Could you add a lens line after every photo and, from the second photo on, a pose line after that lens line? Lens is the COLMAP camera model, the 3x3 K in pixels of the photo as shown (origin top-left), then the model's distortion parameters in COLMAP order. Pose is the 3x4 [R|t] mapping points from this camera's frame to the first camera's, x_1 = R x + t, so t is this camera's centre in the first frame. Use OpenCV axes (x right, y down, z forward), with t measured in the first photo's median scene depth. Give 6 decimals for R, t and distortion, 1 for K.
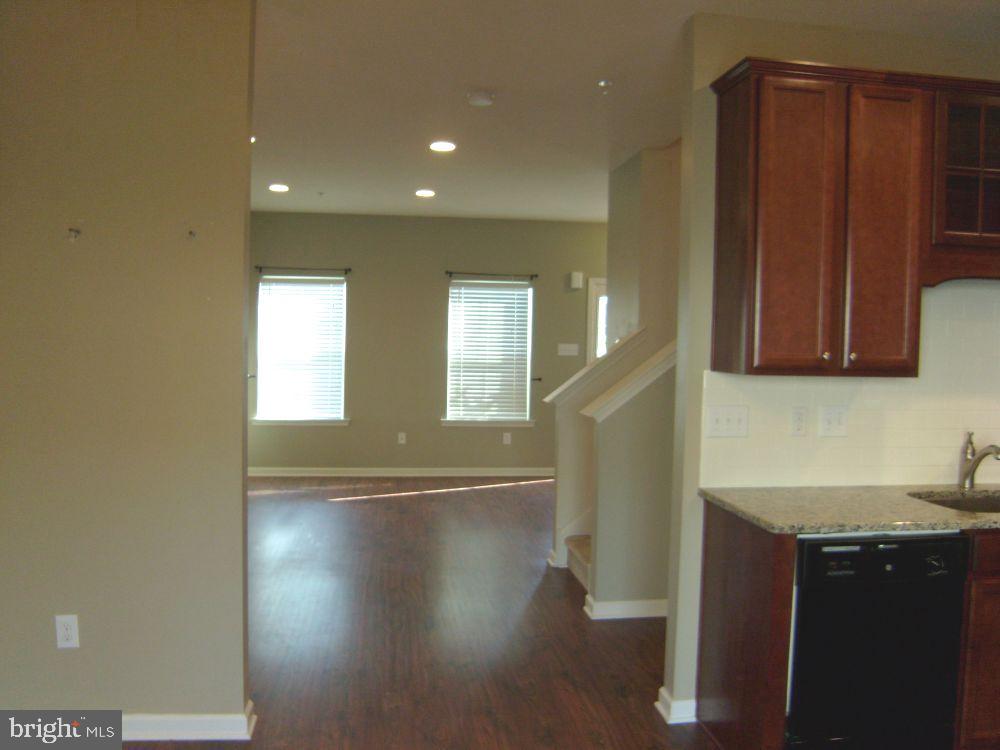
lens RADIAL K [[831.1, 0, 499.3], [0, 831.1, 381.3], [0, 0, 1]] dist [-0.108619, 0.042646]
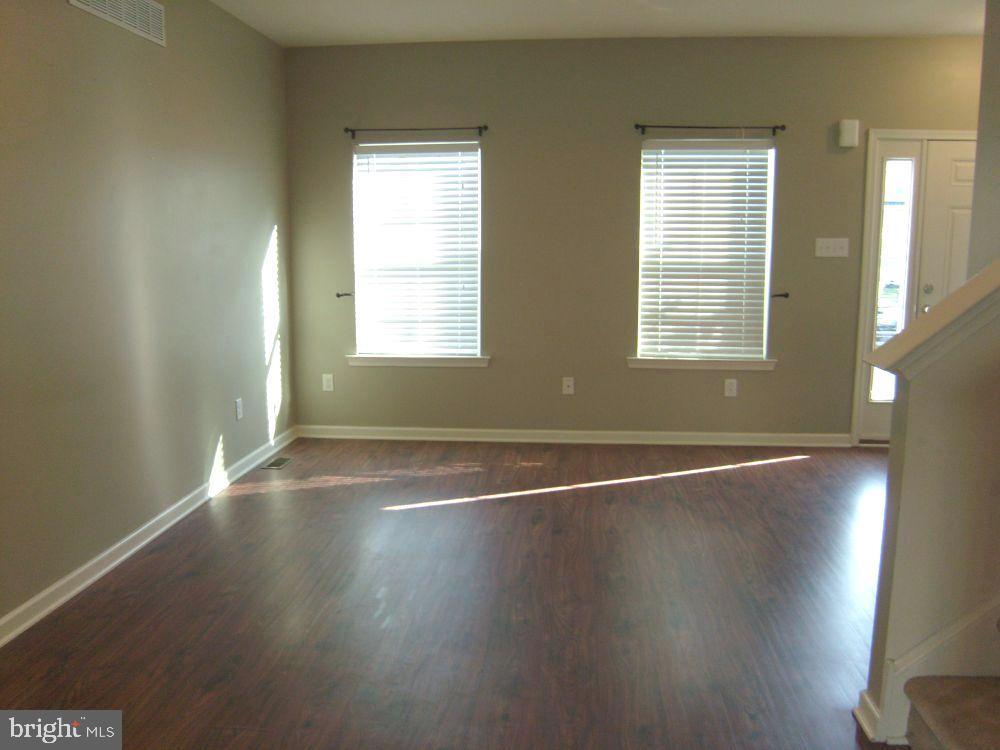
lens RADIAL K [[831.1, 0, 502.1], [0, 831.1, 376.3], [0, 0, 1]] dist [-0.108619, 0.042646]
pose [[0.974645, 0.013353, -0.223357, -0.020945], [0.010390, 0.994440, 0.104789, -0.008573], [0.223514, -0.104453, 0.969088, 0.345865]]
